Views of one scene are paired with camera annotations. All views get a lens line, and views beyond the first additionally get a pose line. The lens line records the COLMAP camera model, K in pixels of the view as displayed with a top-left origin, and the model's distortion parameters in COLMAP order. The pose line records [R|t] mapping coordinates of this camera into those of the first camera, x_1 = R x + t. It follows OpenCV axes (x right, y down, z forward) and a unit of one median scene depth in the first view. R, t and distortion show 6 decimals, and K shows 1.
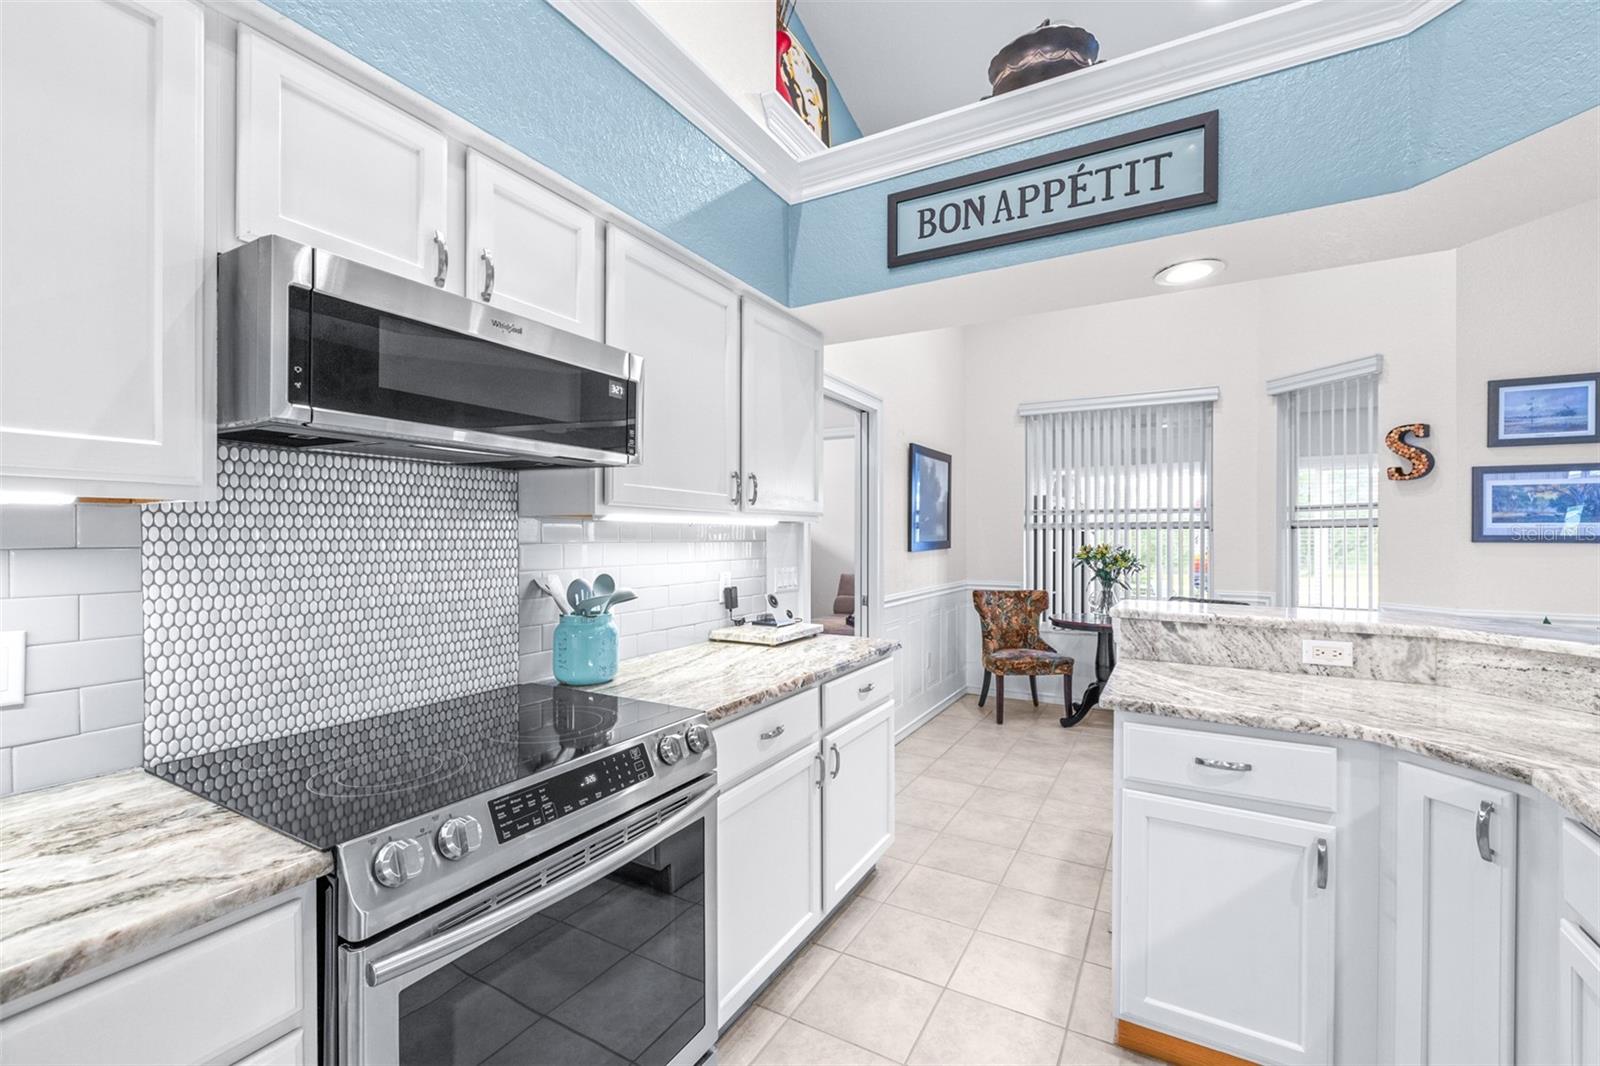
lens RADIAL K [[683.7, 0, 798.8], [0, 683.7, 534.7], [0, 0, 1]] dist [-0.002803, 0.000130]
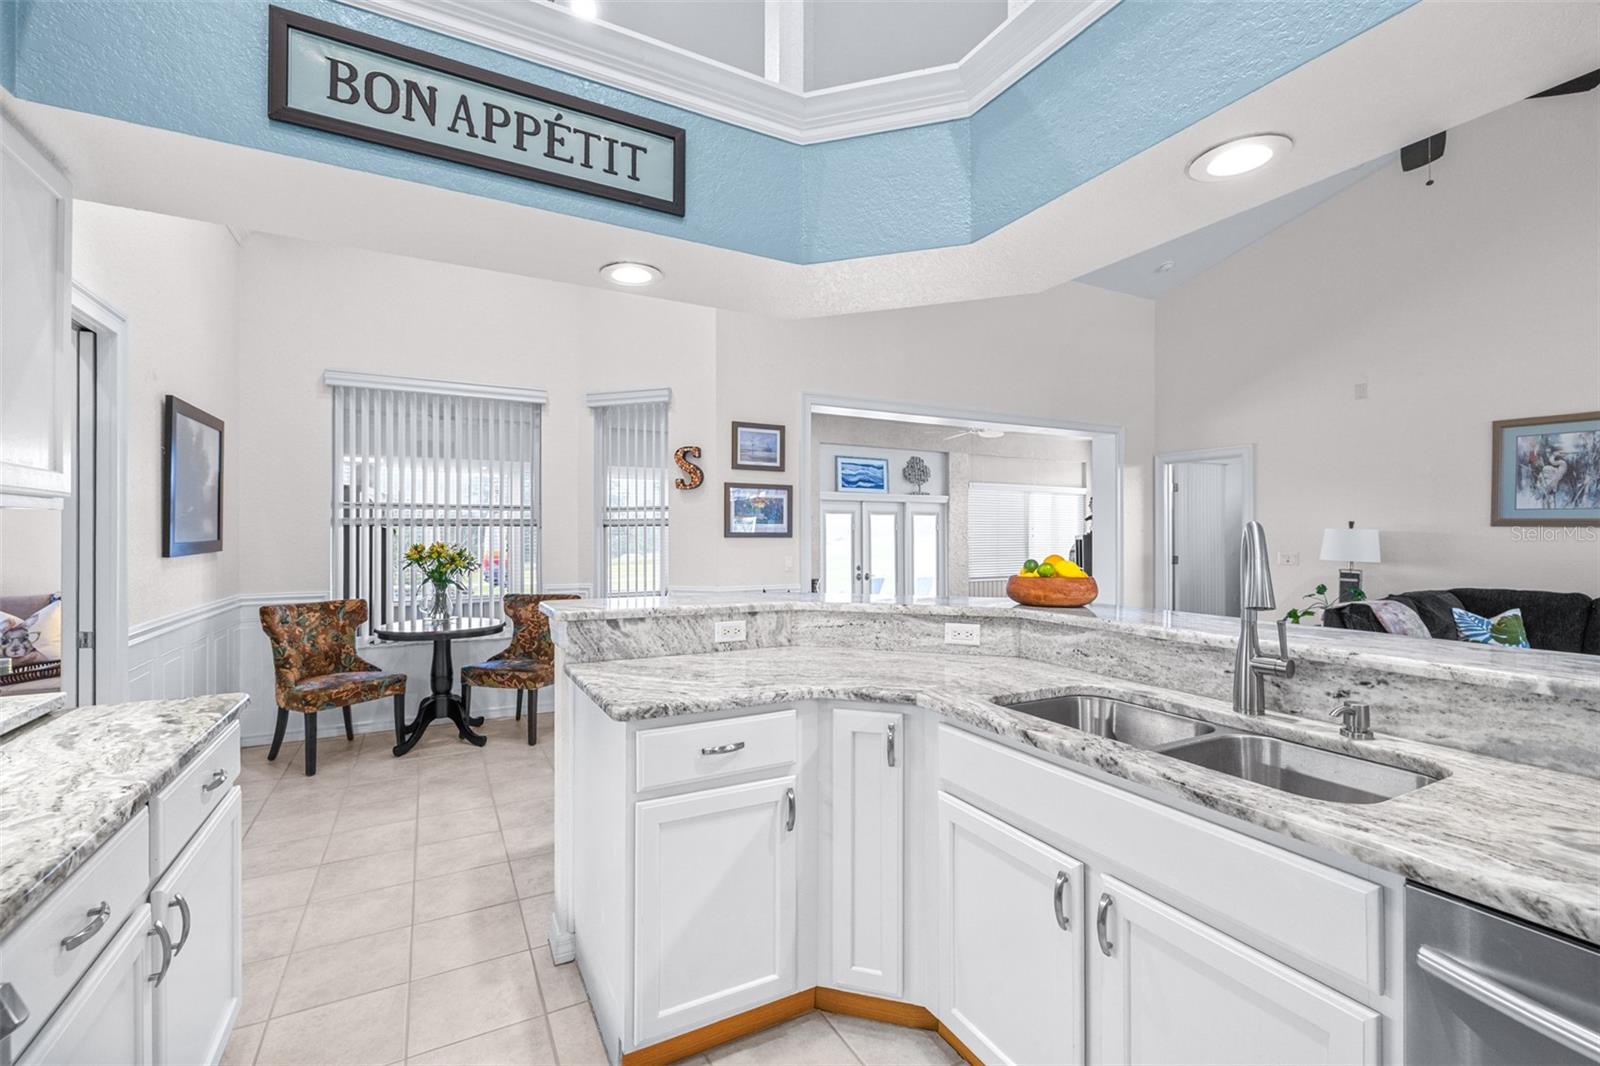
lens RADIAL K [[683.7, 0, 800.9], [0, 683.7, 529.2], [0, 0, 1]] dist [-0.002803, 0.000130]
pose [[0.525771, 0.003841, 0.850618, -0.155698], [-0.000016, 0.999990, -0.004506, 0.000862], [-0.850626, 0.002356, 0.525766, 0.241550]]
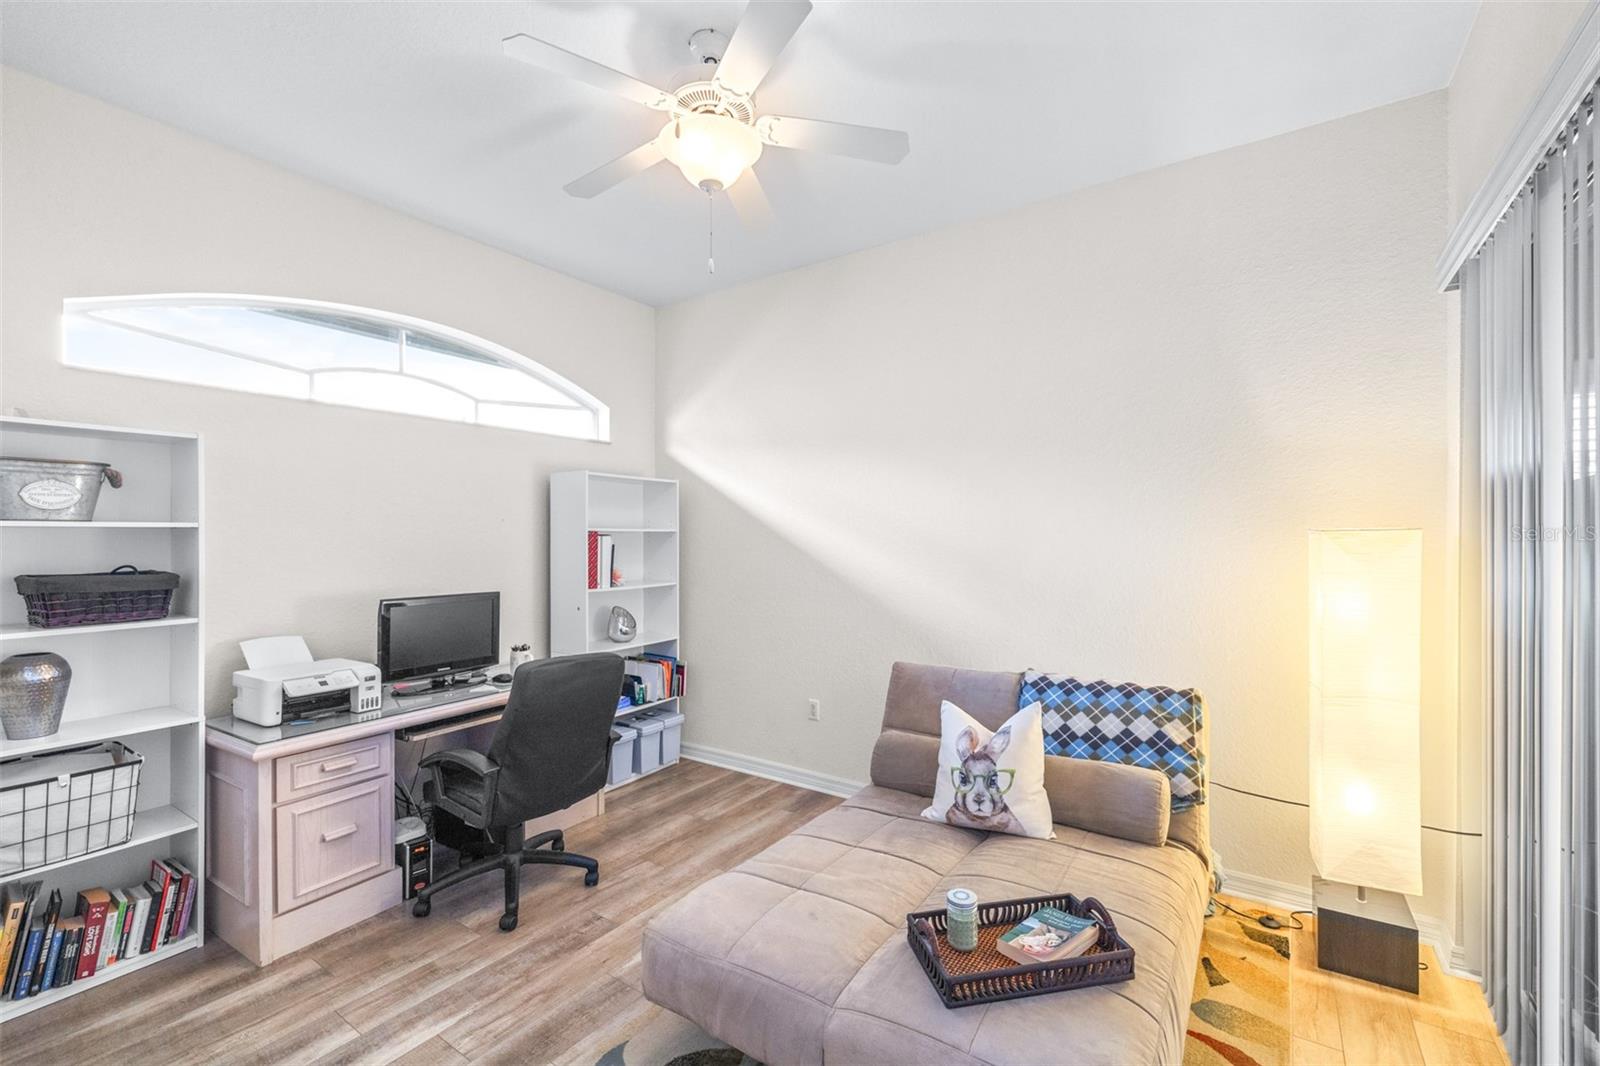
lens RADIAL K [[683.7, 0, 801.0], [0, 683.7, 533.7], [0, 0, 1]] dist [-0.002803, 0.000130]
pose [[0.995672, -0.001547, -0.092924, 0.045208], [0.001580, 0.999999, 0.000282, -0.021837], [0.092924, -0.000427, 0.995673, 1.476163]]
